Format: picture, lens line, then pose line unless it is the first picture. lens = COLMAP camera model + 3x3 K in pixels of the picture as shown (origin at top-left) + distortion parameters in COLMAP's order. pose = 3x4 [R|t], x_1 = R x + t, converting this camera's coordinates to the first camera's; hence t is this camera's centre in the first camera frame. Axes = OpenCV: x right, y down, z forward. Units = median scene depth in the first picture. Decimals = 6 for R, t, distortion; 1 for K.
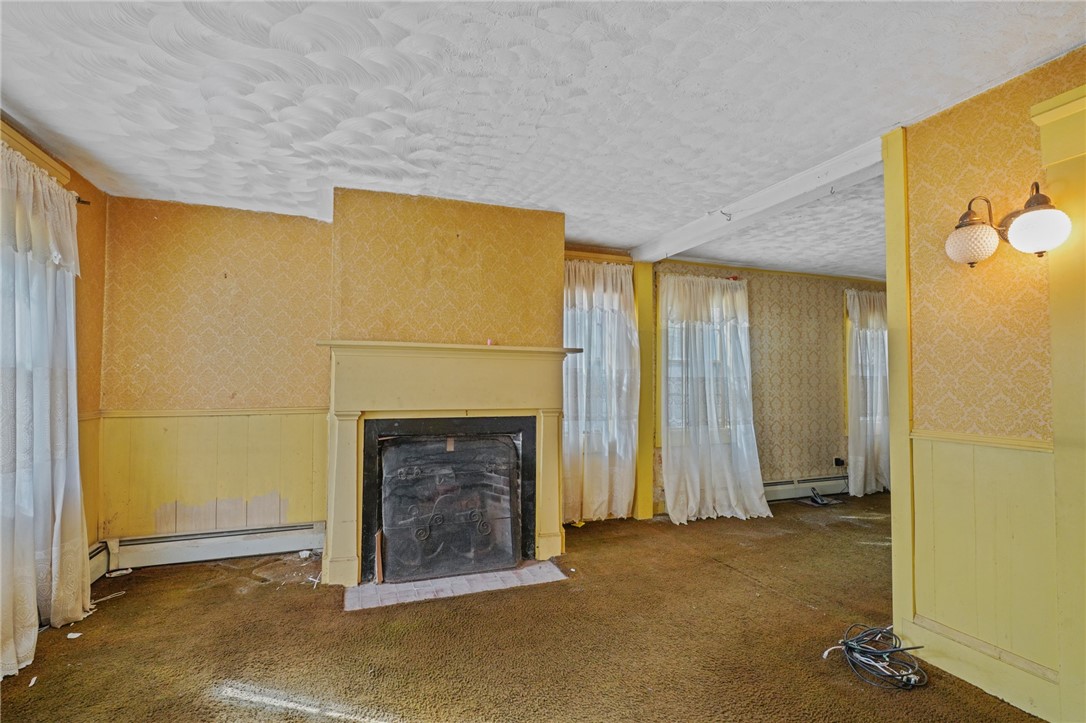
lens RADIAL K [[493.0, 0, 544.2], [0, 493.0, 367.7], [0, 0, 1]] dist [-0.001968, -0.000371]
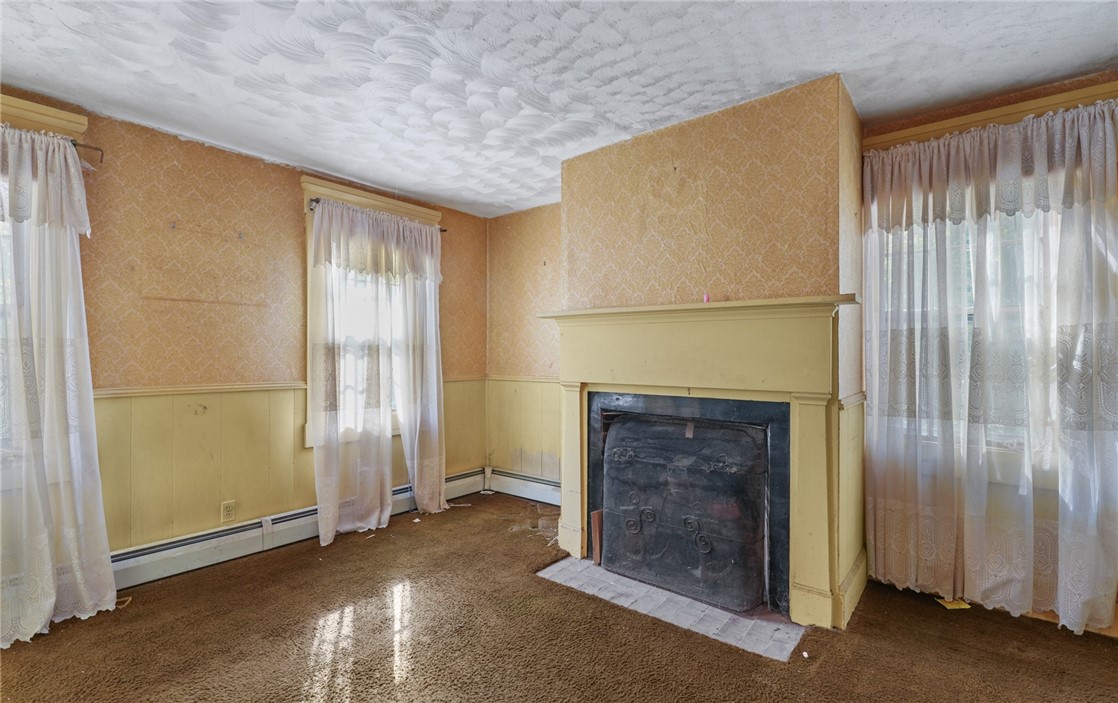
lens RADIAL K [[523.9, 0, 555.9], [0, 523.9, 353.8], [0, 0, 1]] dist [-0.001094, -0.000602]
pose [[0.500656, -0.004947, -0.865632, 0.479894], [0.026066, 0.999616, 0.009363, 0.019061], [0.865254, -0.027251, 0.500593, 0.417901]]
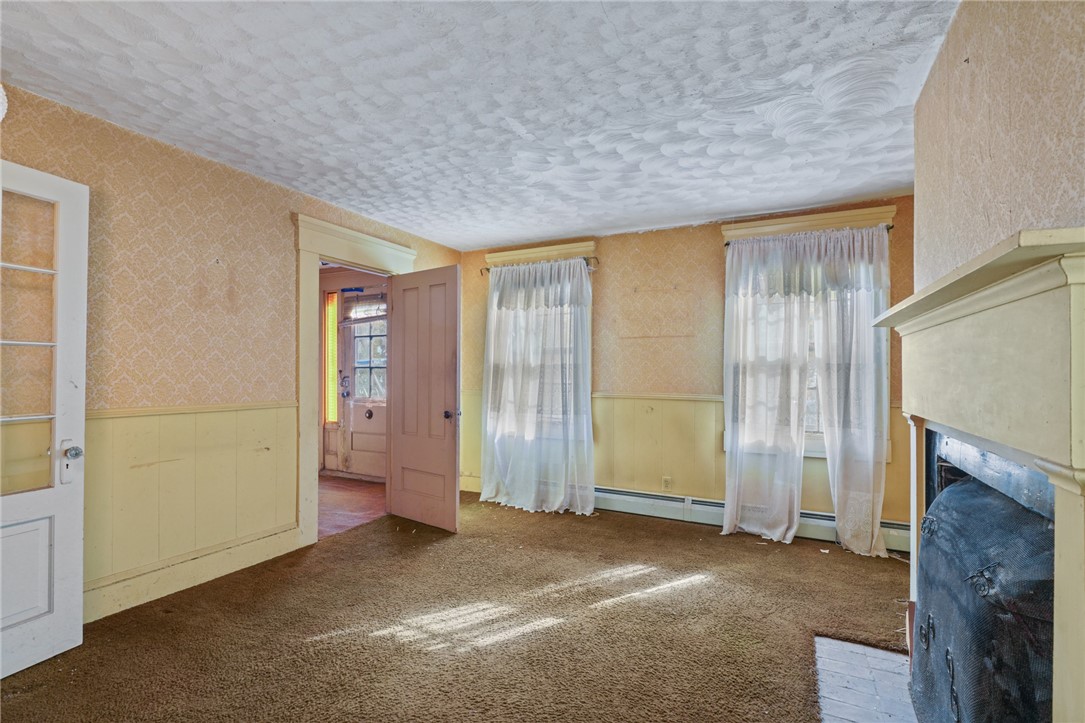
lens RADIAL K [[504.1, 0, 528.3], [0, 504.1, 372.6], [0, 0, 1]] dist [-0.002428, 0.000633]
pose [[-0.755342, -0.009030, -0.655268, 0.473464], [0.008153, 0.999698, -0.023174, 0.039779], [0.655280, -0.022846, -0.755041, 1.125351]]
